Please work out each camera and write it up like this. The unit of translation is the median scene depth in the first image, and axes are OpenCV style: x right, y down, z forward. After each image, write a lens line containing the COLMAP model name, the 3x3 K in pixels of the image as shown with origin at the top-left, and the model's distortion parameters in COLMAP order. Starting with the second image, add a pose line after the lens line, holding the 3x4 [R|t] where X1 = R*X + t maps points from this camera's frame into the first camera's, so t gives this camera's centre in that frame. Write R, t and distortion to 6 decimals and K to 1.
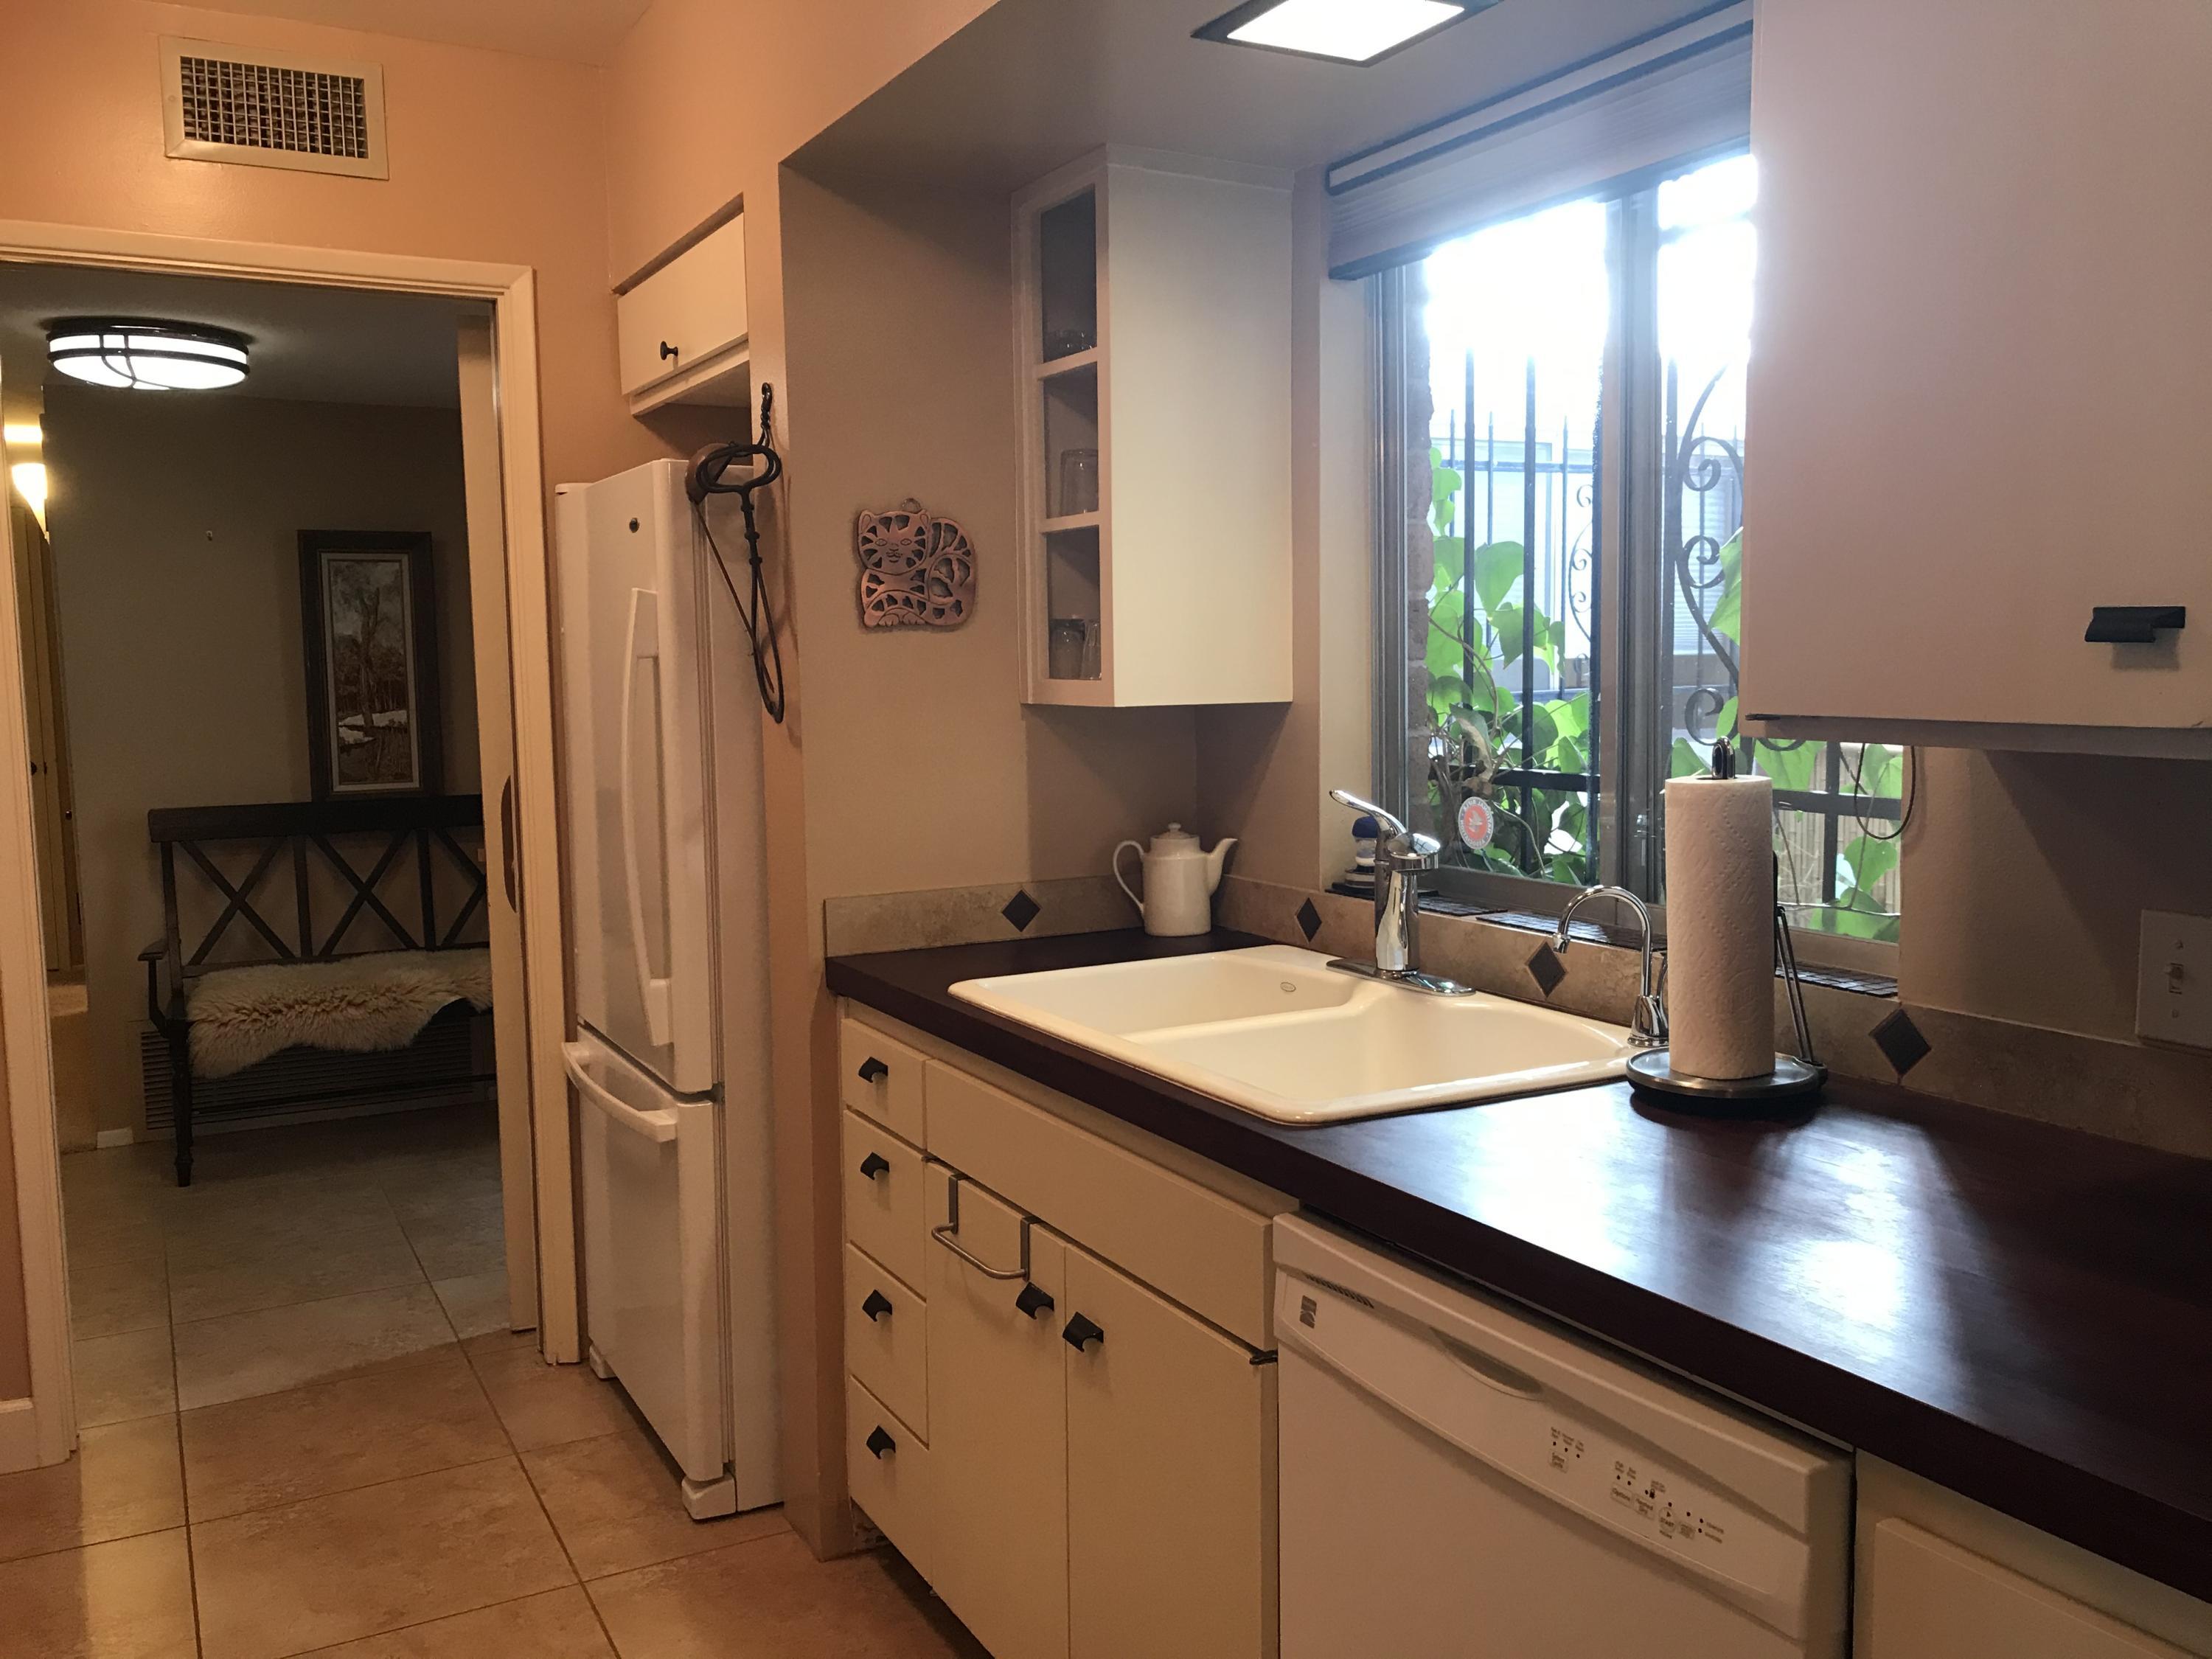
lens RADIAL K [[1820.1, 0, 1108.2], [0, 1820.1, 840.6], [0, 0, 1]] dist [0.032248, -0.030386]
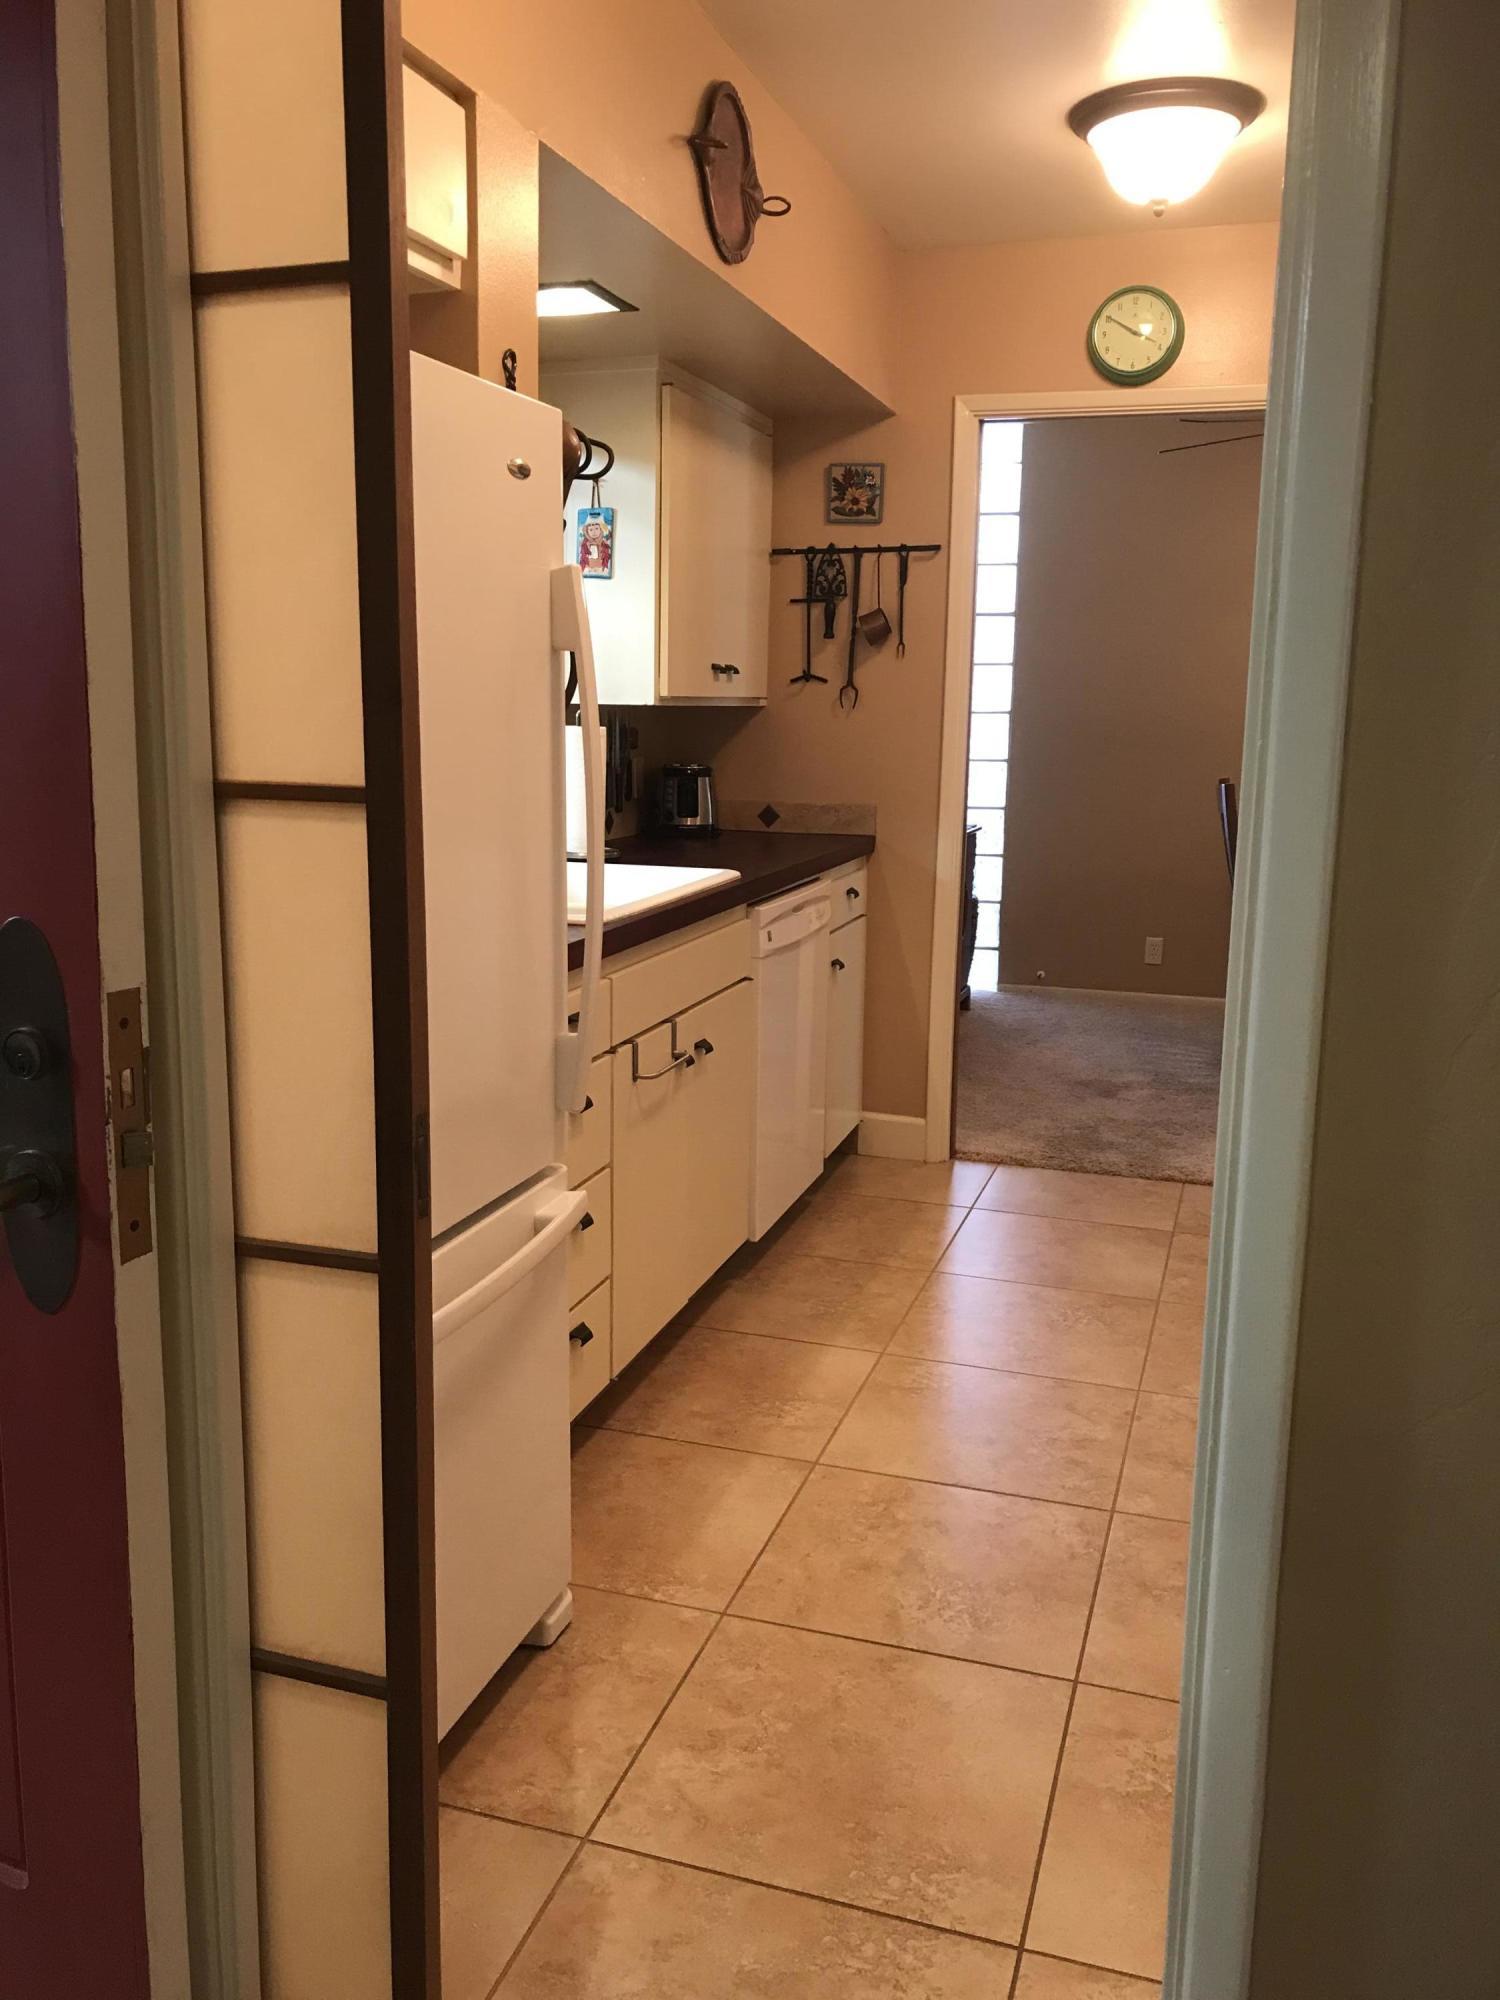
lens RADIAL K [[1645.6, 0, 715.5], [0, 1645.6, 999.2], [0, 0, 1]] dist [0.032248, -0.030386]
pose [[-0.678803, -0.124352, 0.723715, -0.788337], [0.078918, 0.967495, 0.240260, -0.110356], [-0.730068, 0.220203, -0.646925, 1.342781]]
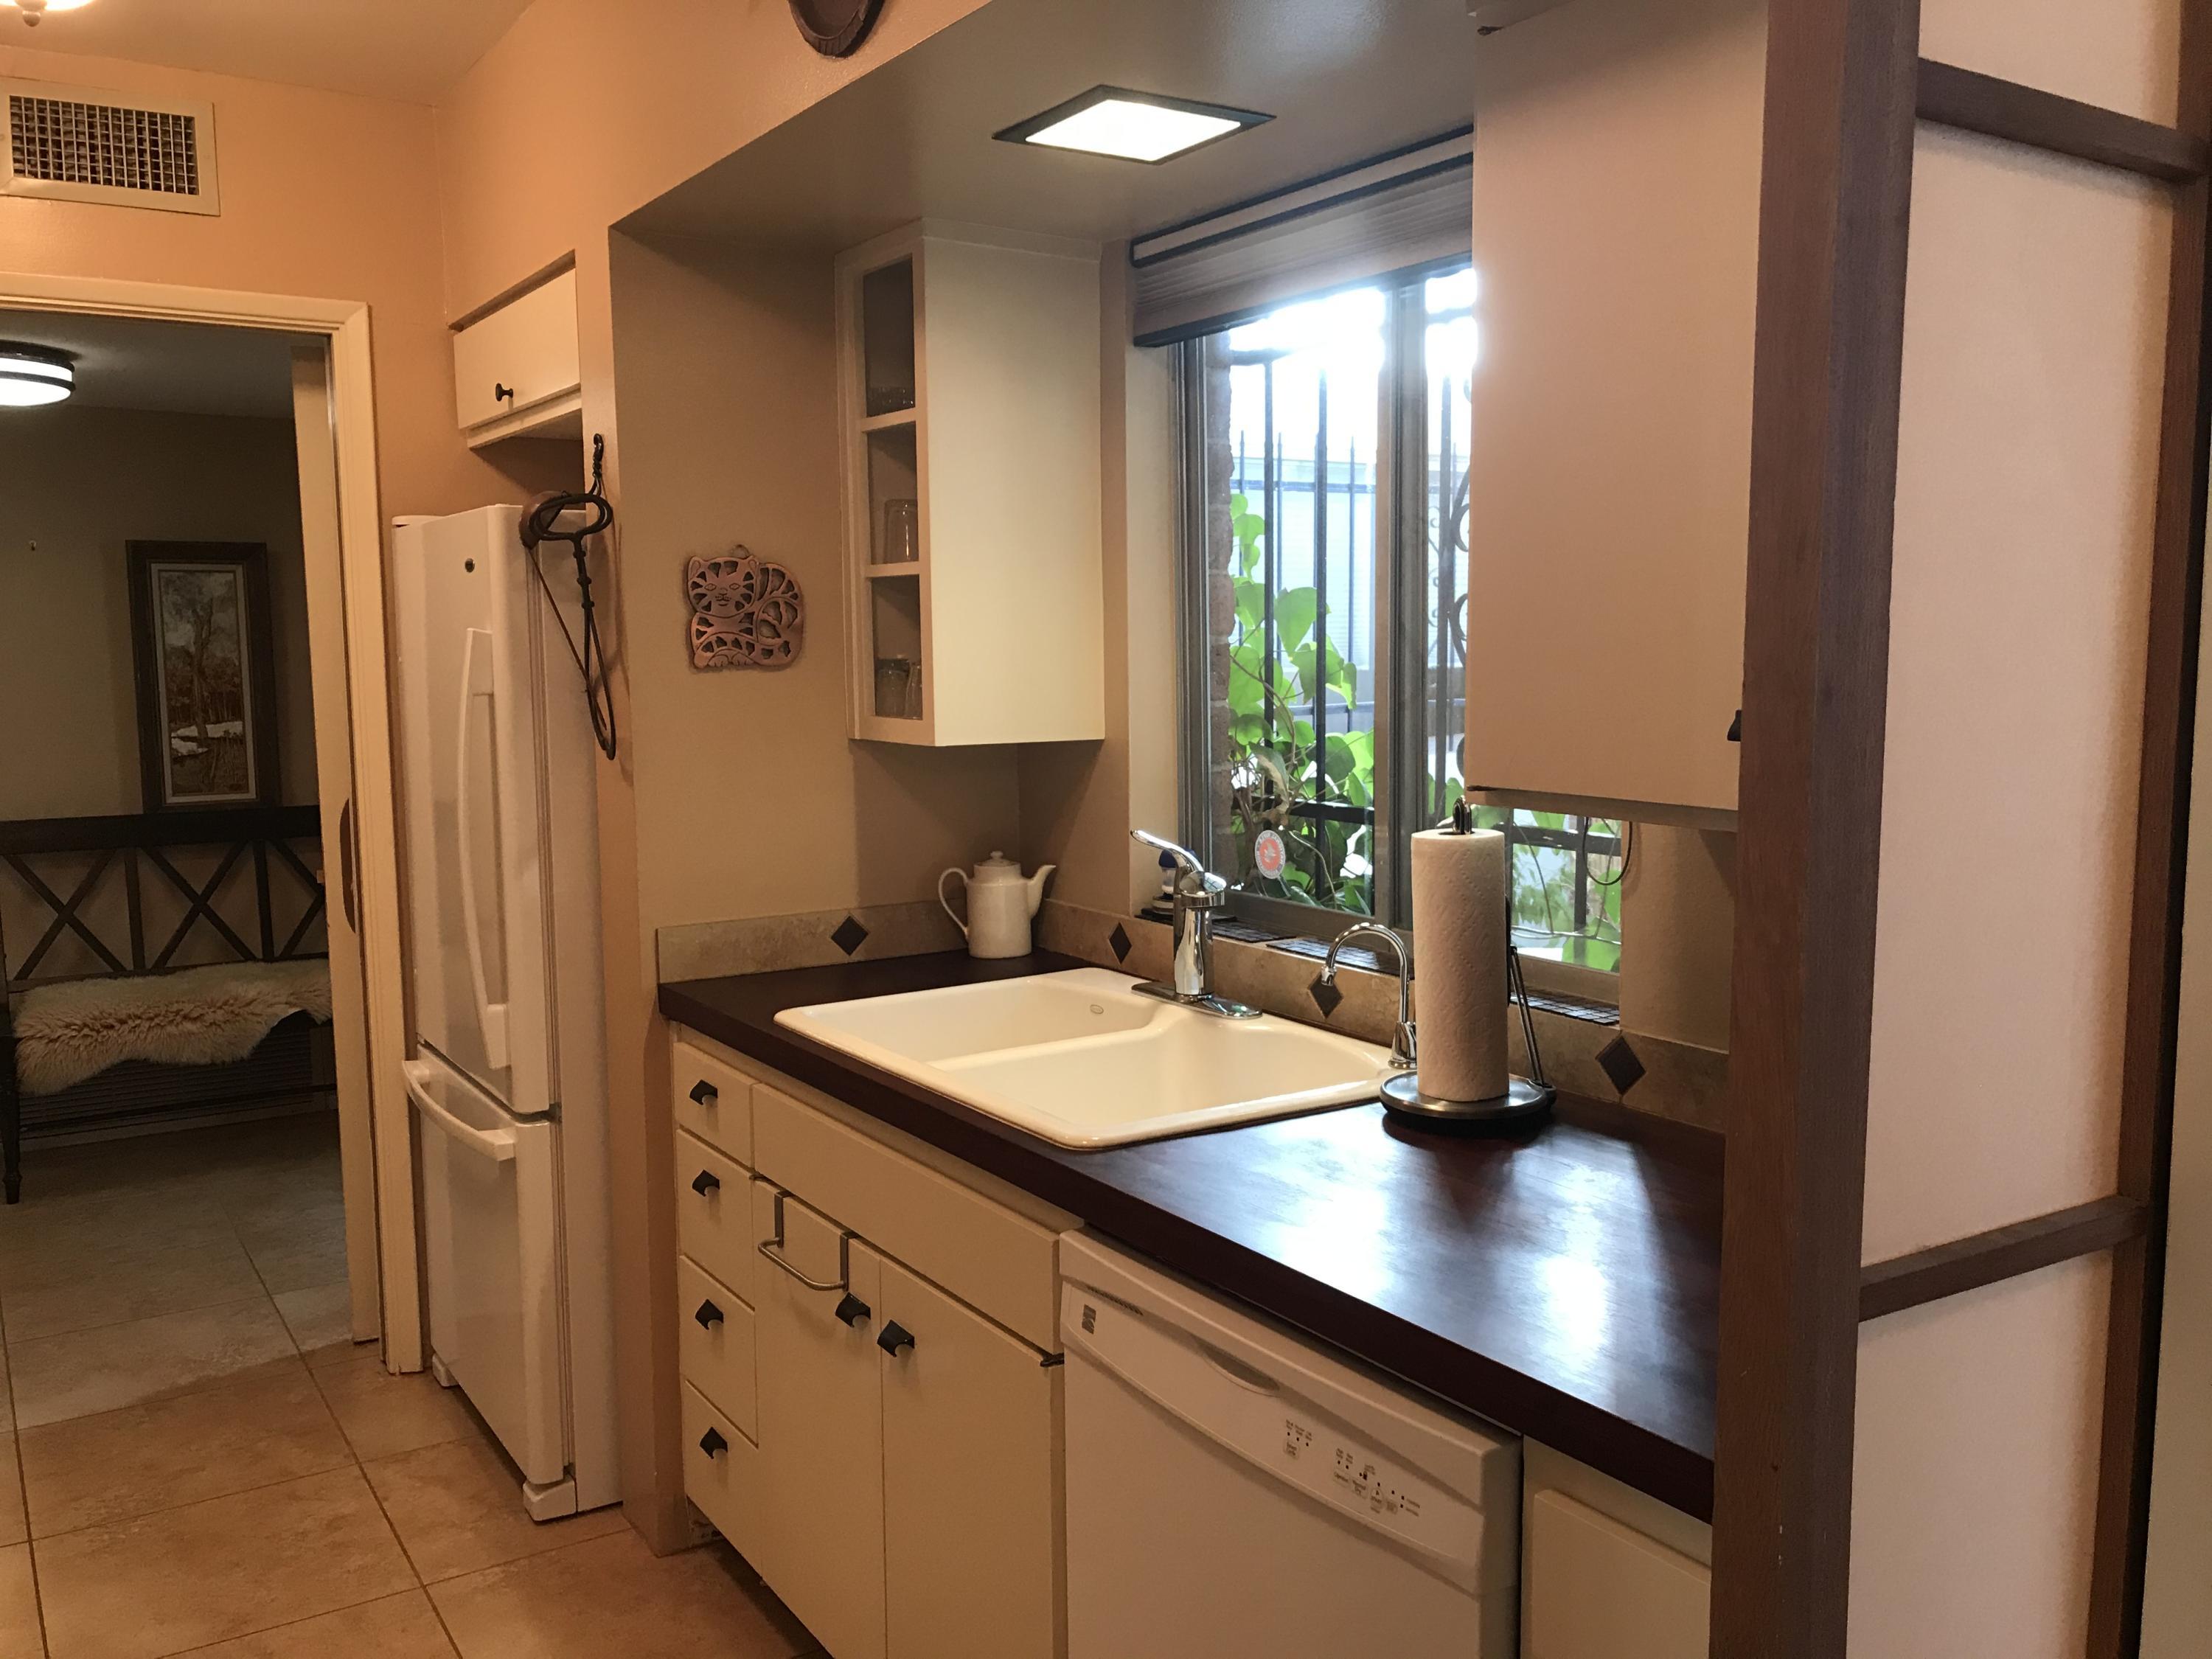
lens RADIAL K [[1820.1, 0, 1105.9], [0, 1820.1, 845.0], [0, 0, 1]] dist [0.032248, -0.030386]
pose [[0.997192, -0.003462, 0.074801, 0.020104], [0.002719, 0.999946, 0.010039, -0.022112], [-0.074832, -0.009807, 0.997148, -0.055888]]
